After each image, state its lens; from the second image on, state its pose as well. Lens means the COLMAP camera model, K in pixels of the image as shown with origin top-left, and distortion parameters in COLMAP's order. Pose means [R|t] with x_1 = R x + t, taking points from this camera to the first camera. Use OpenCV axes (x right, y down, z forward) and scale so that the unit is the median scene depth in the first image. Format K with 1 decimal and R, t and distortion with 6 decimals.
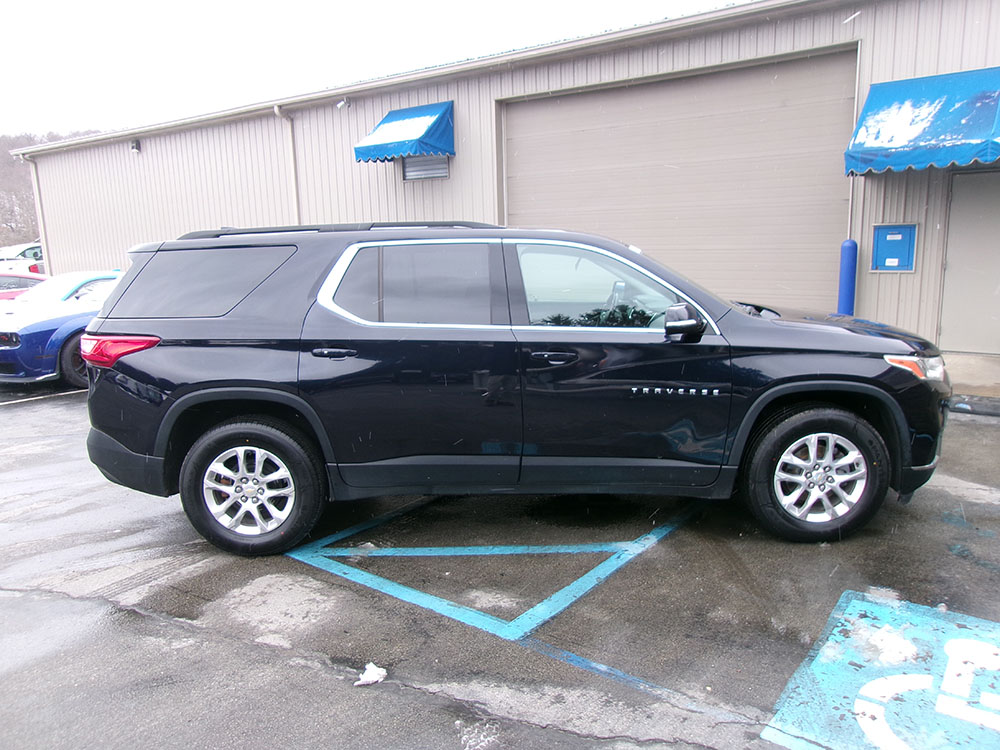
lens RADIAL K [[777.6, 0, 490.6], [0, 777.6, 375.5], [0, 0, 1]] dist [-0.029314, 0.041975]
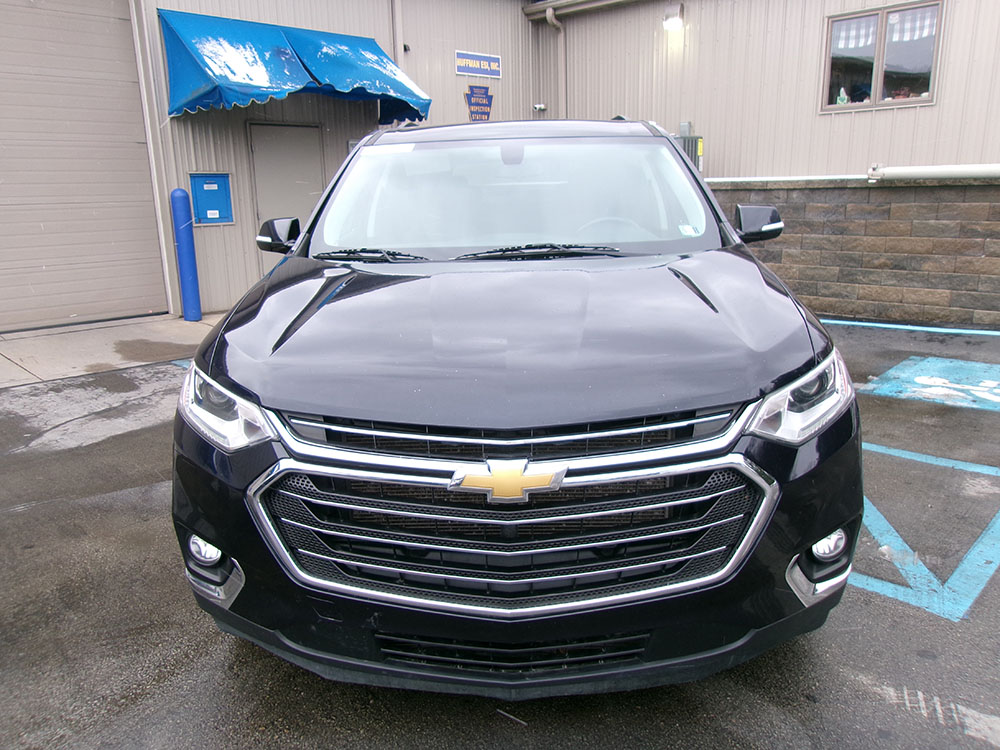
lens RADIAL K [[777.6, 0, 504.7], [0, 777.6, 372.8], [0, 0, 1]] dist [-0.029314, 0.041975]
pose [[0.060247, -0.203021, 0.977319, -0.405618], [0.204989, 0.960746, 0.186941, -0.065926], [-0.976908, 0.189077, 0.099499, 0.605270]]
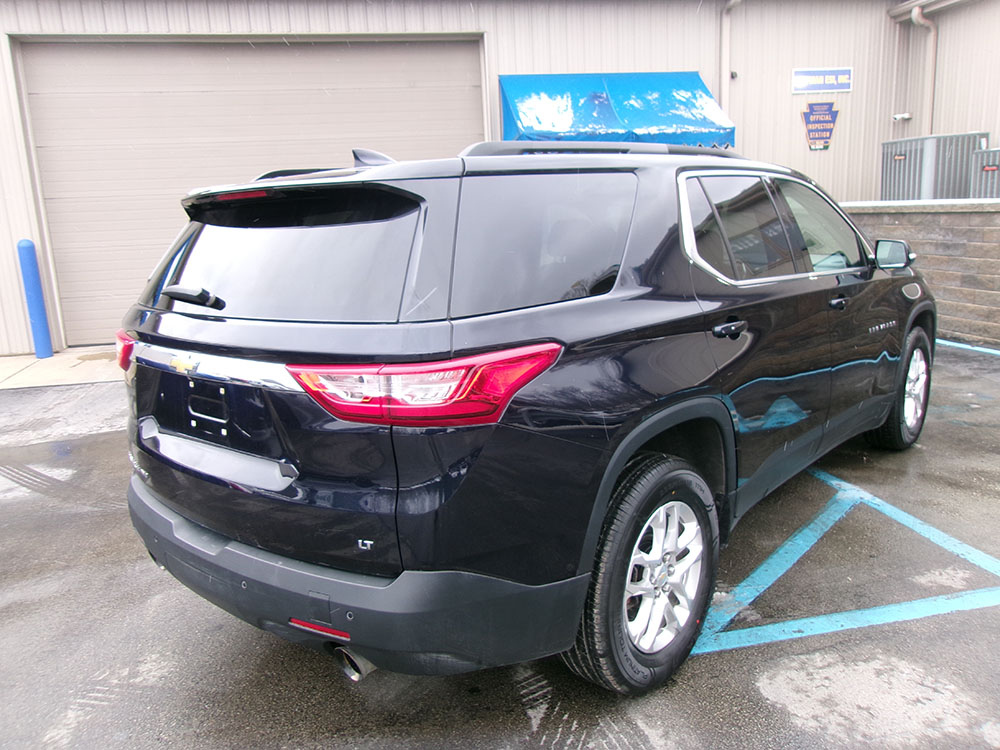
lens RADIAL K [[777.6, 0, 492.5], [0, 777.6, 373.3], [0, 0, 1]] dist [-0.029314, 0.041975]
pose [[0.639259, -0.154904, 0.753228, -0.389670], [0.168700, 0.983890, 0.059166, -0.030056], [-0.750259, 0.089248, 0.655093, 0.327370]]
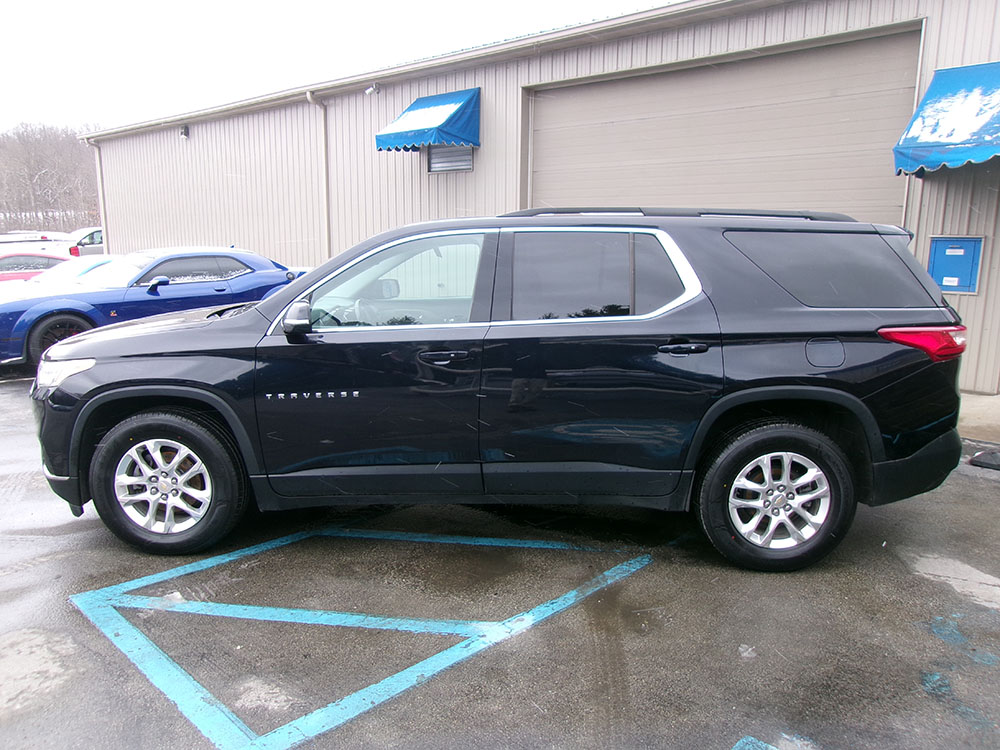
lens RADIAL K [[777.6, 0, 496.0], [0, 777.6, 374.0], [0, 0, 1]] dist [-0.029314, 0.041975]
pose [[0.993391, 0.058466, -0.098769, 0.116184], [-0.059137, 0.998242, -0.003878, -0.013270], [0.098369, 0.009693, 0.995103, 0.114002]]
